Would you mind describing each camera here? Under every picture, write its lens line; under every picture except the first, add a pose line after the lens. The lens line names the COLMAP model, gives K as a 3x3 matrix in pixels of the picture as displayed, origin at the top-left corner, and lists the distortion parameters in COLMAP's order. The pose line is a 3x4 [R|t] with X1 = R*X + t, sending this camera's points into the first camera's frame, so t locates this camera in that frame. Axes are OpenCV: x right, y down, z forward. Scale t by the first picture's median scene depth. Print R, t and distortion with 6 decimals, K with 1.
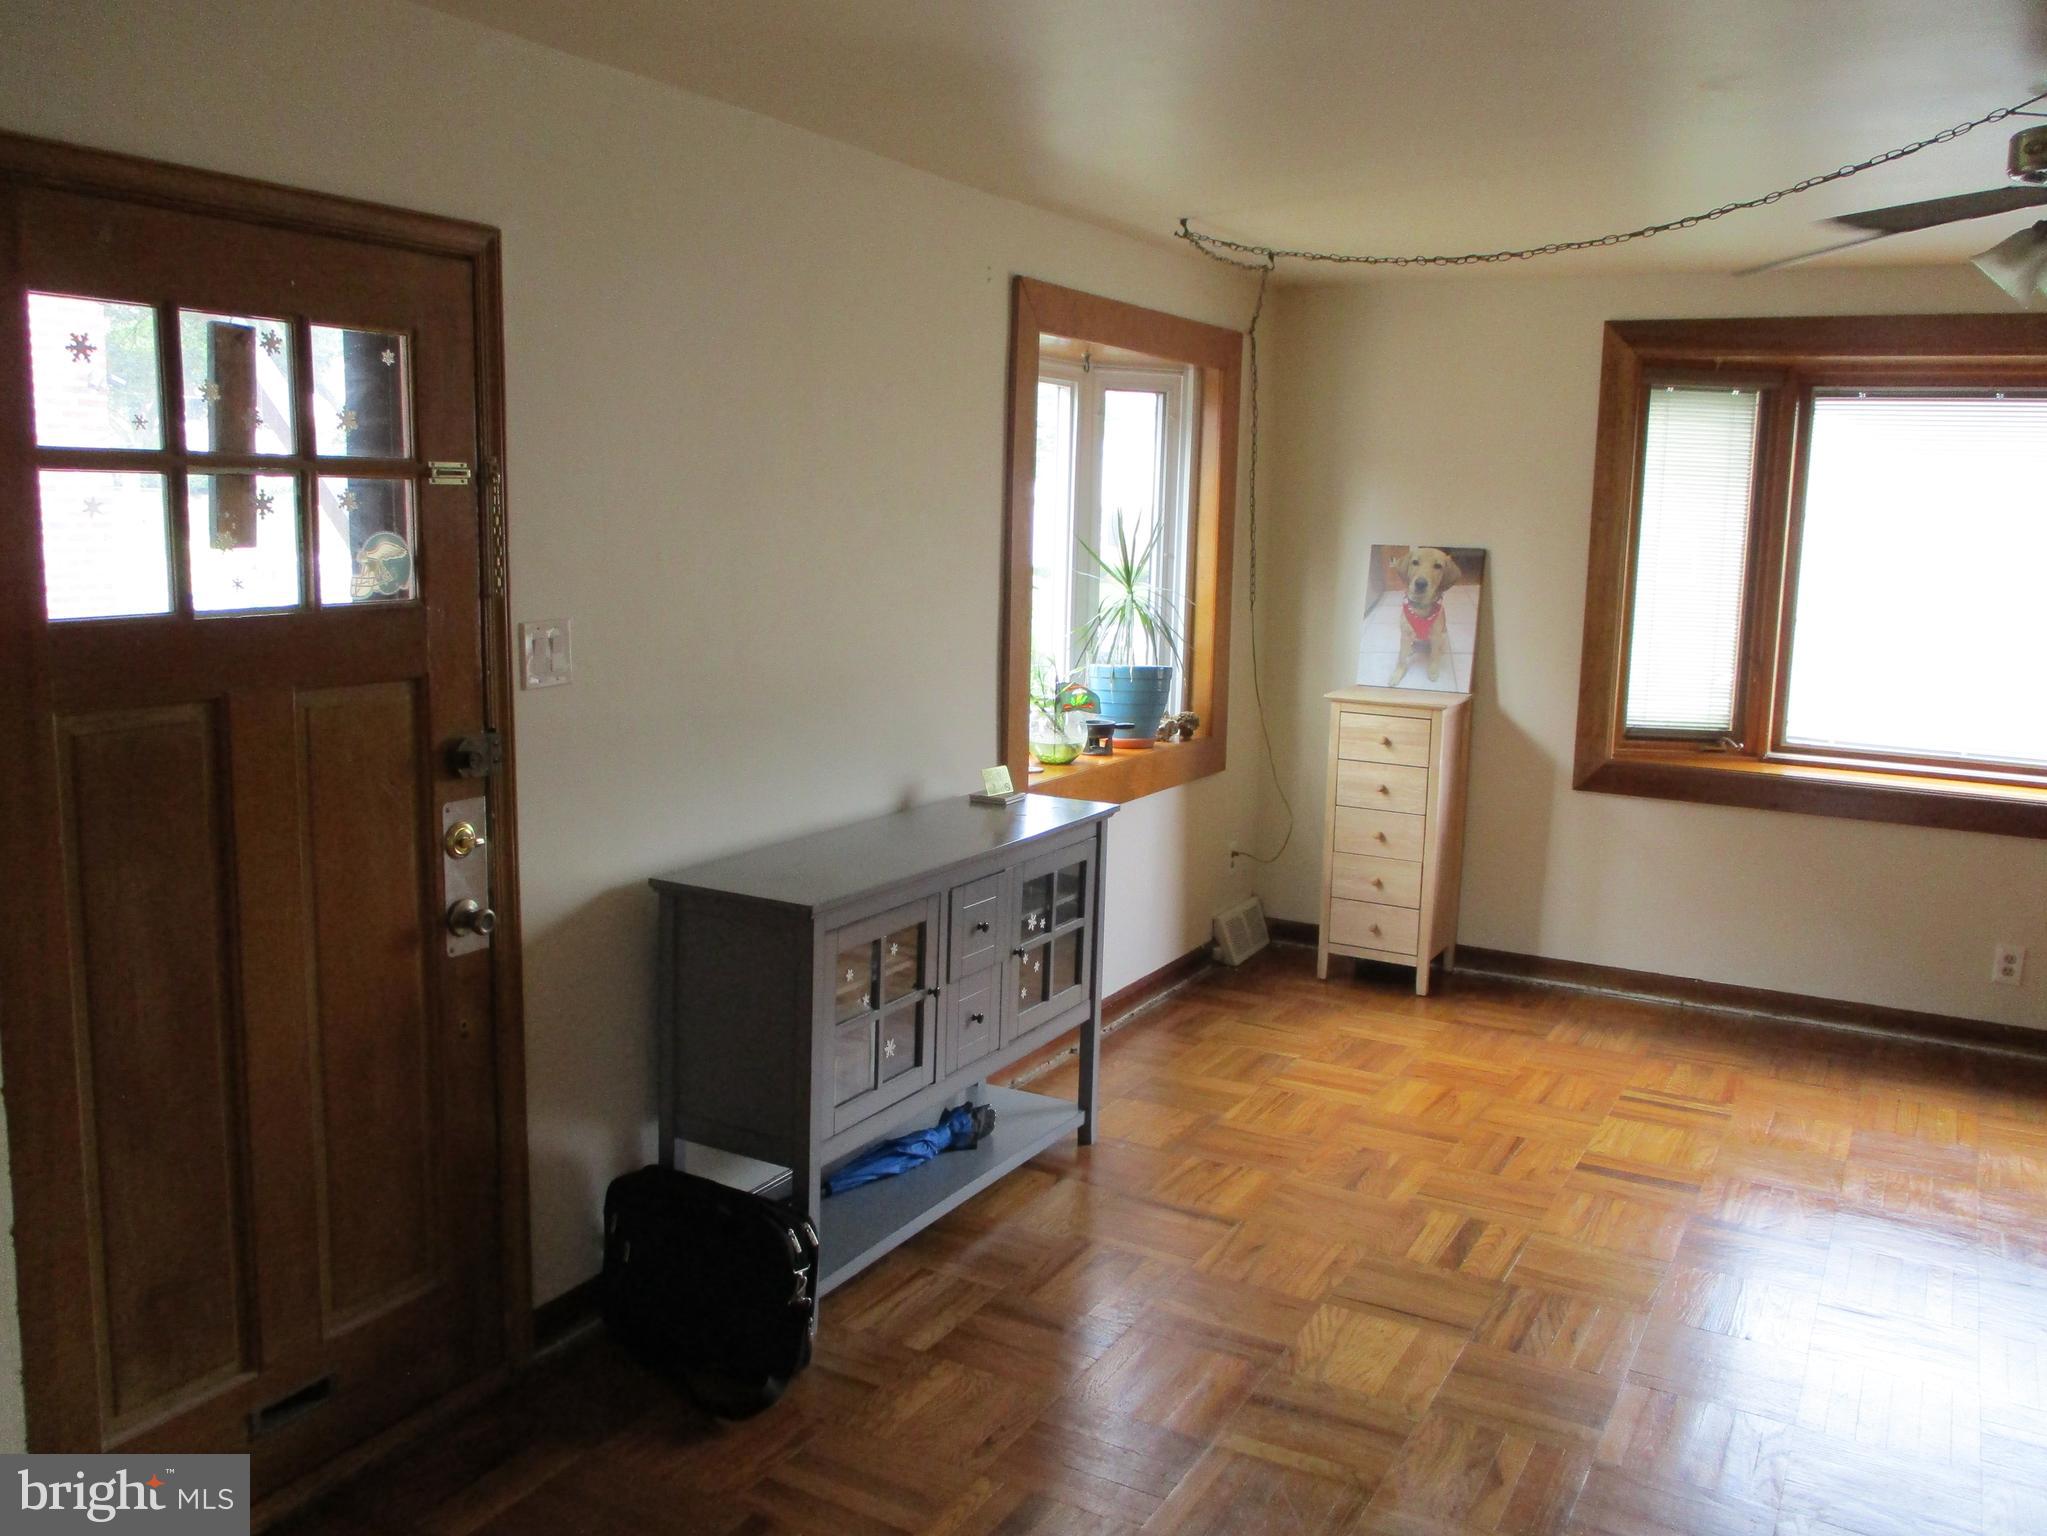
lens RADIAL K [[1727.0, 0, 988.3], [0, 1727.0, 739.2], [0, 0, 1]] dist [-0.029270, 0.016538]
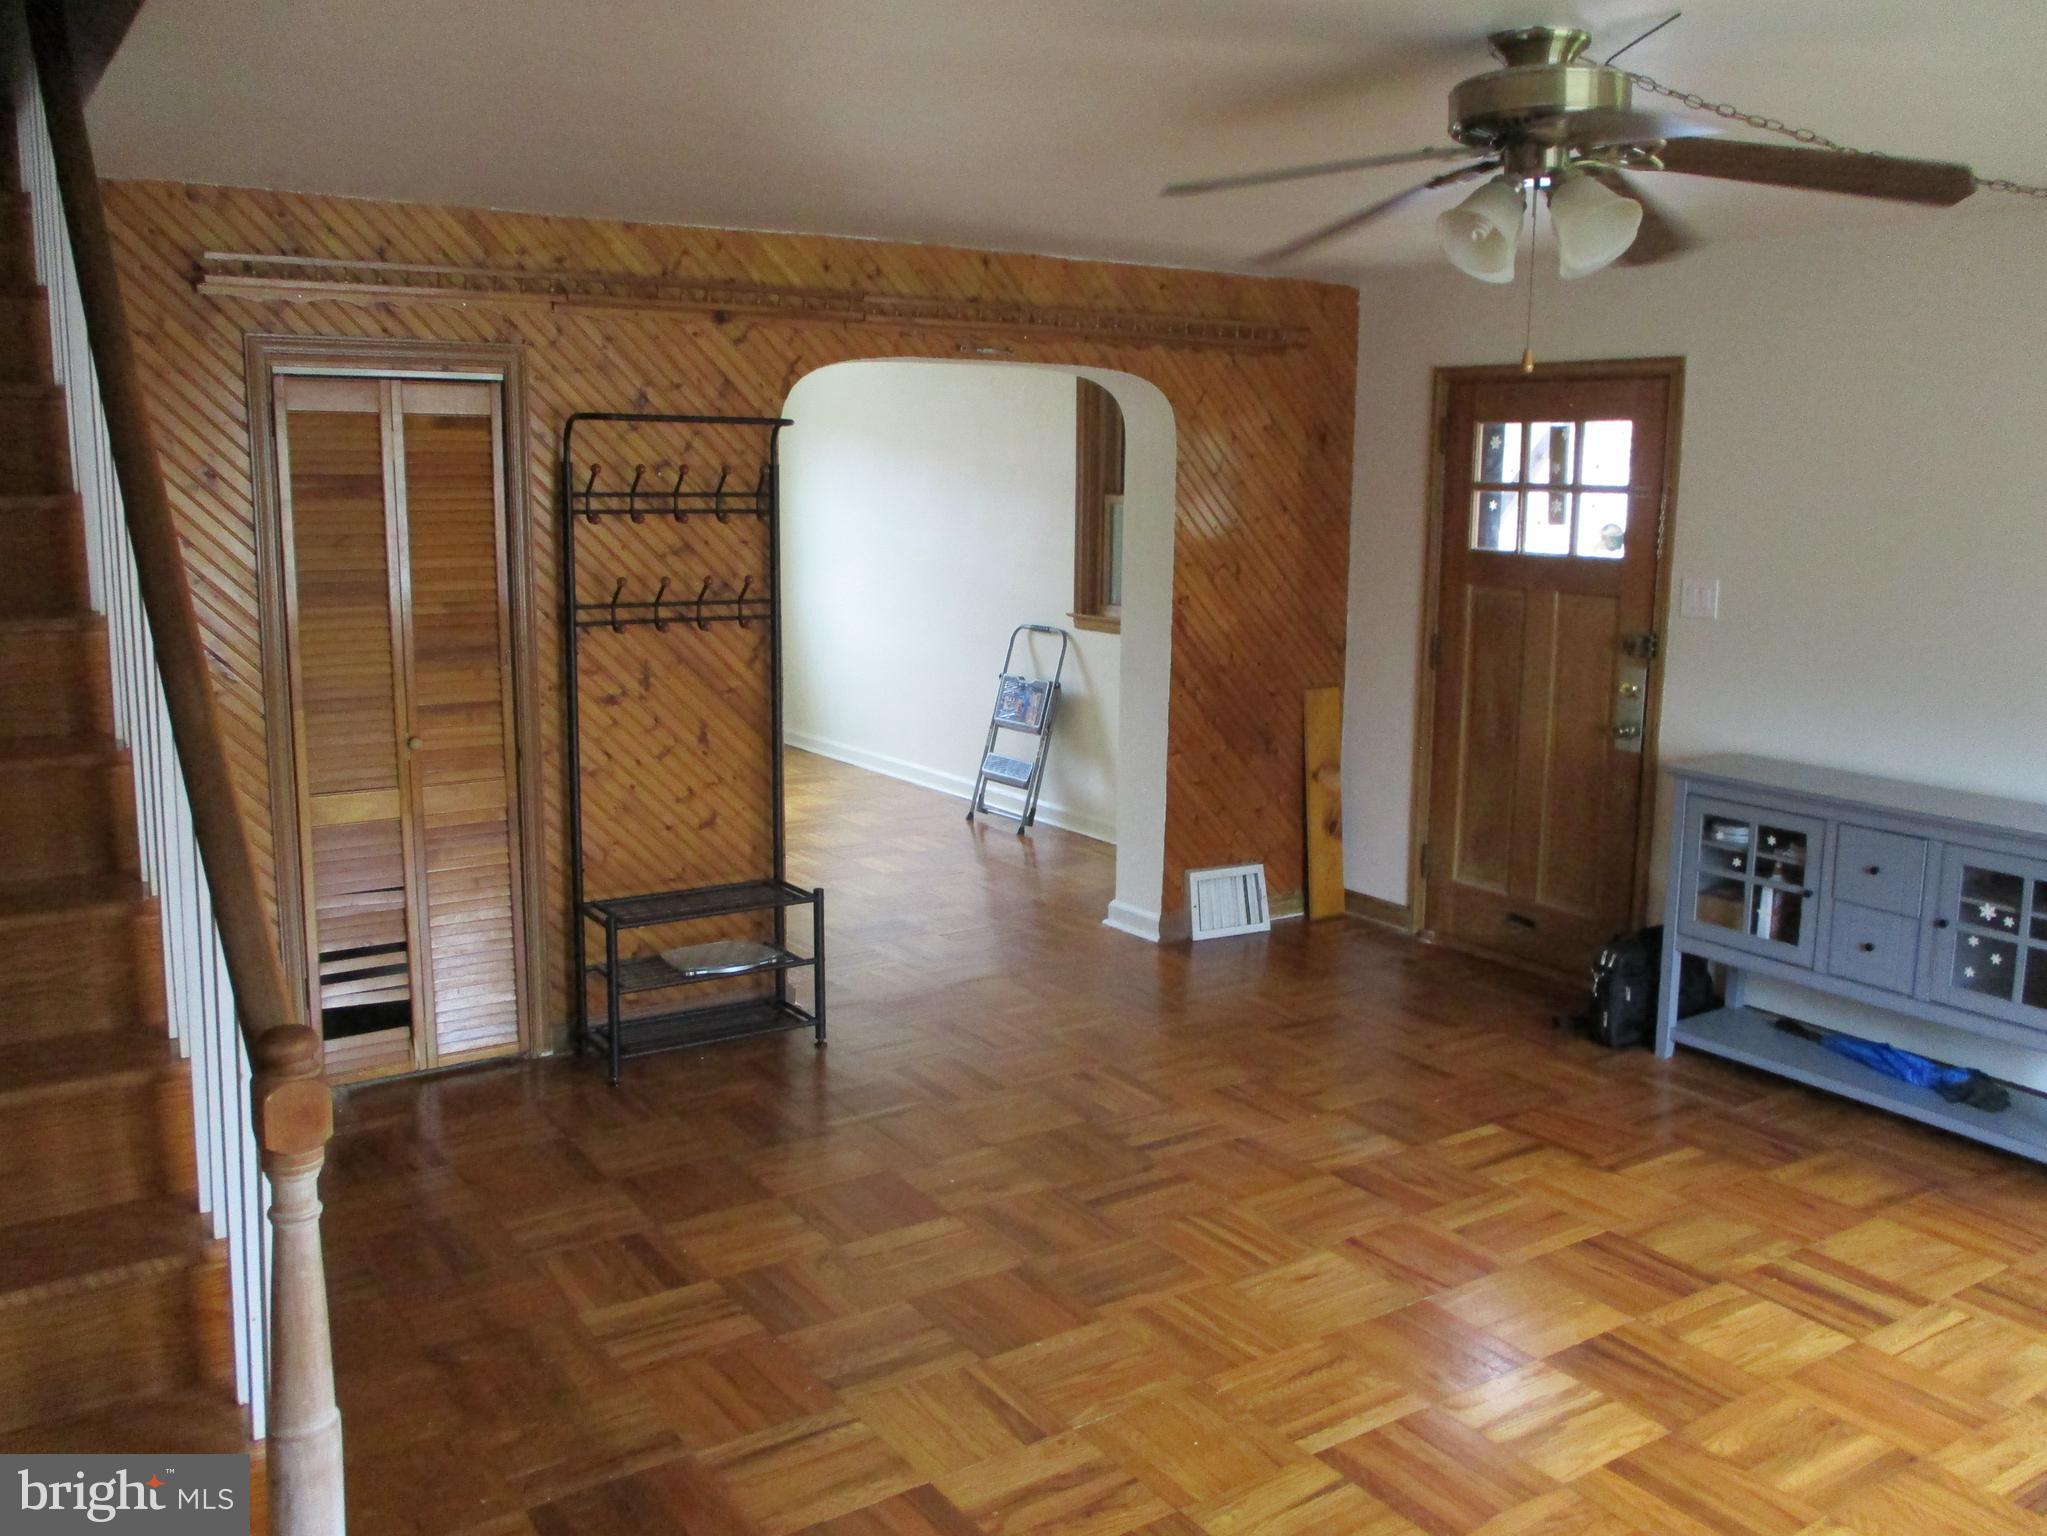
lens RADIAL K [[1727.0, 0, 1032.4], [0, 1727.0, 762.2], [0, 0, 1]] dist [-0.029270, 0.016538]
pose [[-0.444089, 0.121320, -0.887731, 0.871429], [-0.149106, 0.966968, 0.206739, -0.081597], [0.883489, 0.224176, -0.411330, 0.643459]]
